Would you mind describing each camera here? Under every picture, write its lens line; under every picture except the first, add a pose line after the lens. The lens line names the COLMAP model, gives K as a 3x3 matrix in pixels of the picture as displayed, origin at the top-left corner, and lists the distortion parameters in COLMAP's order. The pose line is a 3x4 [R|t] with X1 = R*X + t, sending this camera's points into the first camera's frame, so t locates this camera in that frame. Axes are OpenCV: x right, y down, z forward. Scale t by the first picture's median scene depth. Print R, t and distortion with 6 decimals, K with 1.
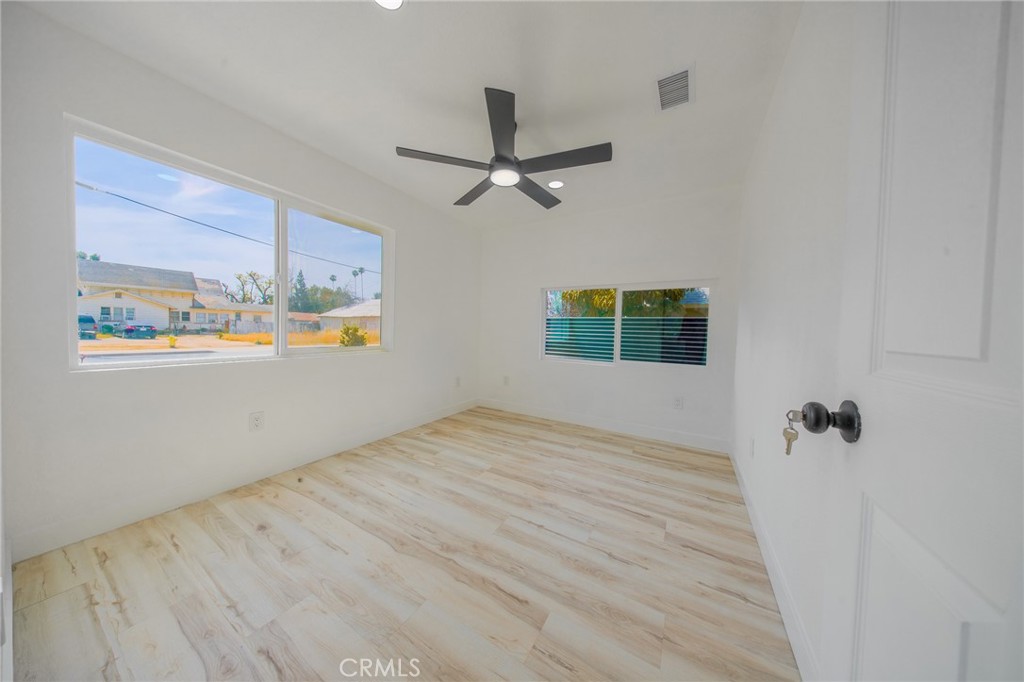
lens RADIAL K [[306.1, 0, 512.4], [0, 306.1, 337.1], [0, 0, 1]] dist [0.000929, -0.002103]
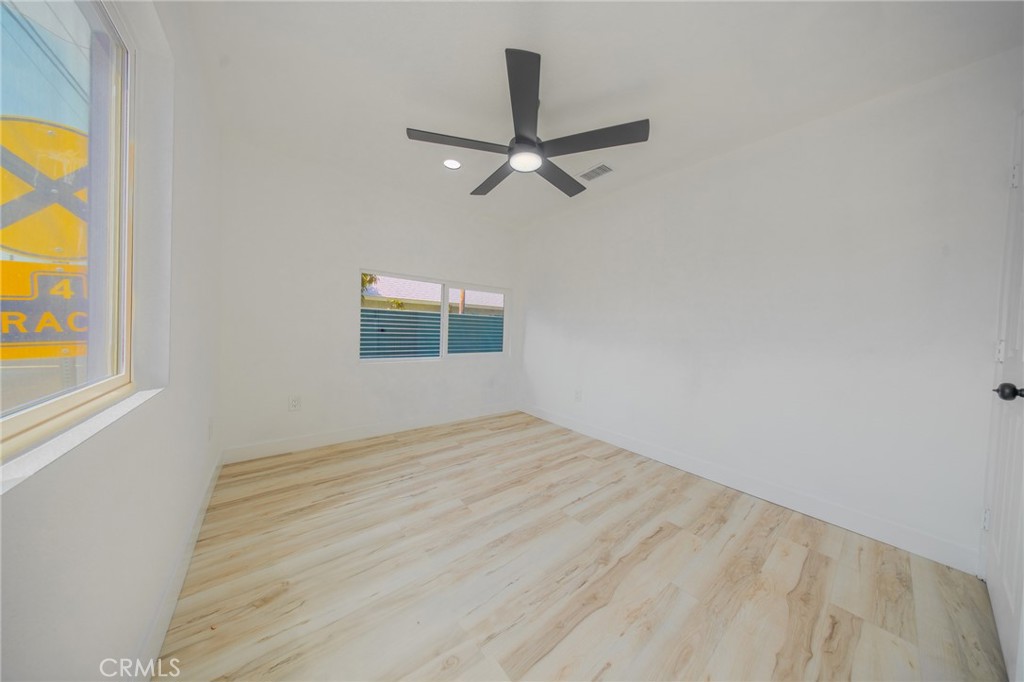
lens RADIAL K [[306.1, 0, 512.4], [0, 306.1, 337.1], [0, 0, 1]] dist [0.000929, -0.002103]
pose [[0.346758, -0.044246, 0.936910, -0.749183], [0.004639, 0.998955, 0.045459, -0.037381], [-0.937943, -0.011417, 0.346601, 0.594275]]
